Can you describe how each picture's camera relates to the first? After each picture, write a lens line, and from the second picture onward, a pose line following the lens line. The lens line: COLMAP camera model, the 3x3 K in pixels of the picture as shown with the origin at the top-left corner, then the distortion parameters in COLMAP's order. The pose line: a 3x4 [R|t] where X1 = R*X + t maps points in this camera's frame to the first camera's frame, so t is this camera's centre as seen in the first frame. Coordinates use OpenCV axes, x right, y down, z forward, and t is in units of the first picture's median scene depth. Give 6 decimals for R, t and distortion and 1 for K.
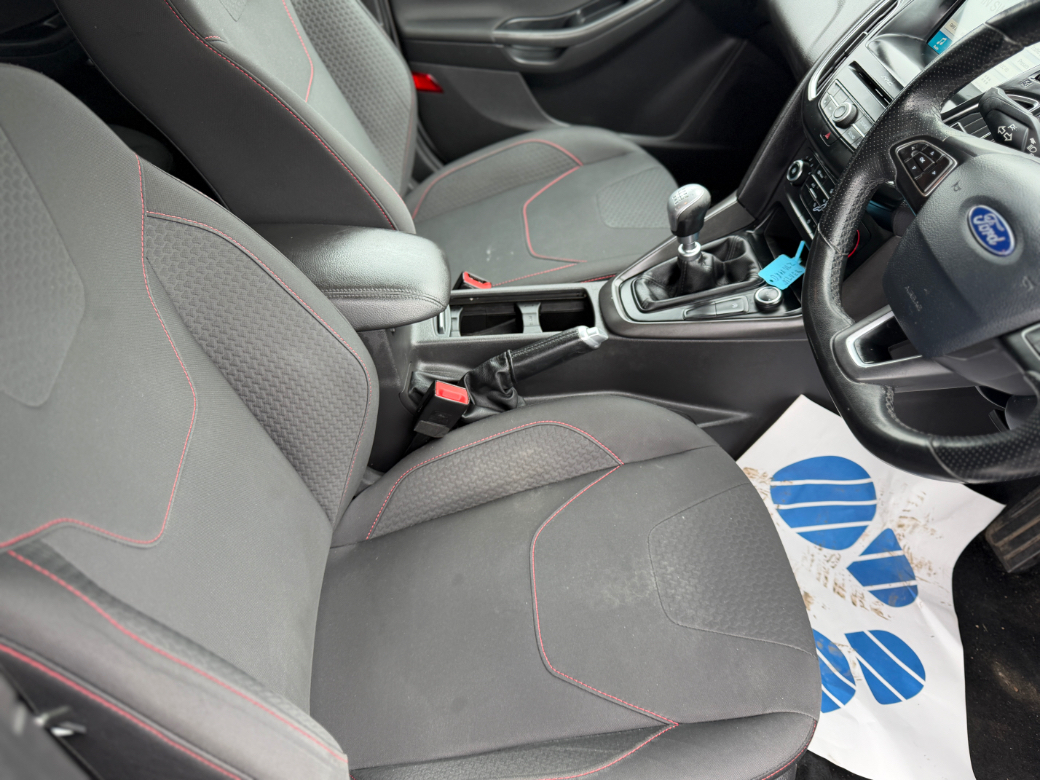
lens RADIAL K [[801.3, 0, 520.0], [0, 801.3, 390.0], [0, 0, 1]] dist [0.051894, -0.074186]
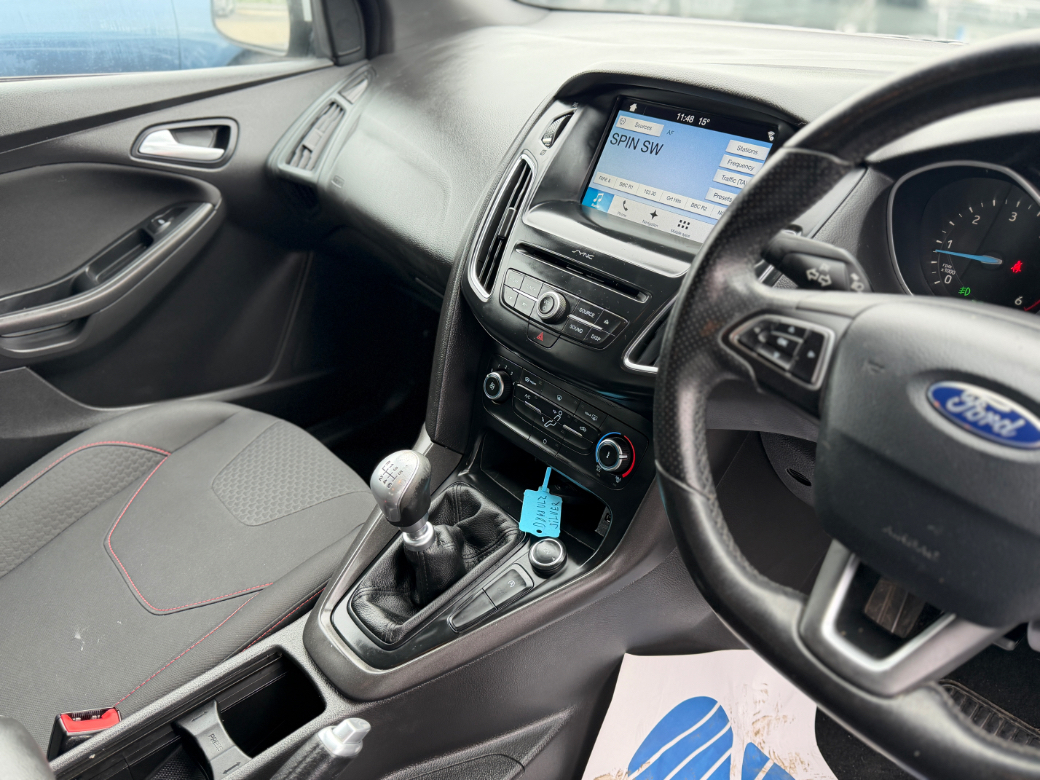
lens RADIAL K [[810.8, 0, 520.0], [0, 810.8, 390.0], [0, 0, 1]] dist [0.089312, -0.106520]
pose [[0.807442, -0.316065, 0.498137, -0.028062], [0.422865, 0.898851, -0.115116, -0.168549], [-0.411367, 0.303595, 0.859423, 0.324484]]
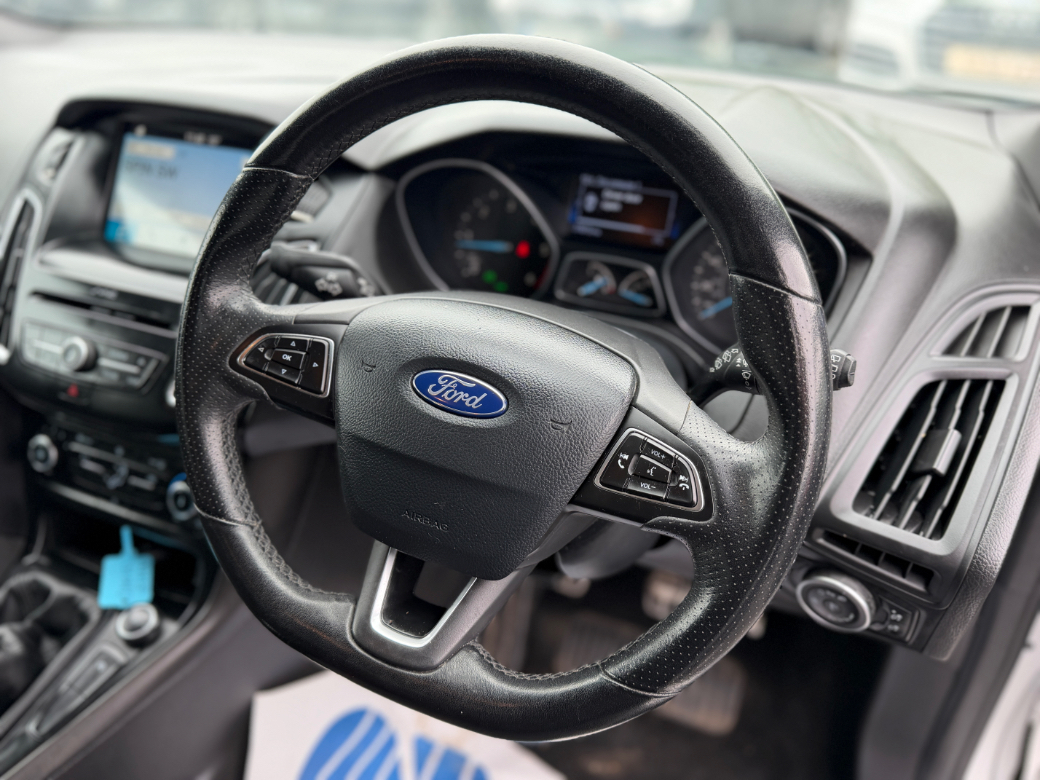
lens RADIAL K [[810.8, 0, 520.0], [0, 810.8, 390.0], [0, 0, 1]] dist [0.089312, -0.106520]
pose [[0.479673, -0.442779, 0.757536, 0.031592], [0.605467, 0.791892, 0.079478, -0.126487], [-0.635078, 0.420540, 0.647937, 0.275735]]
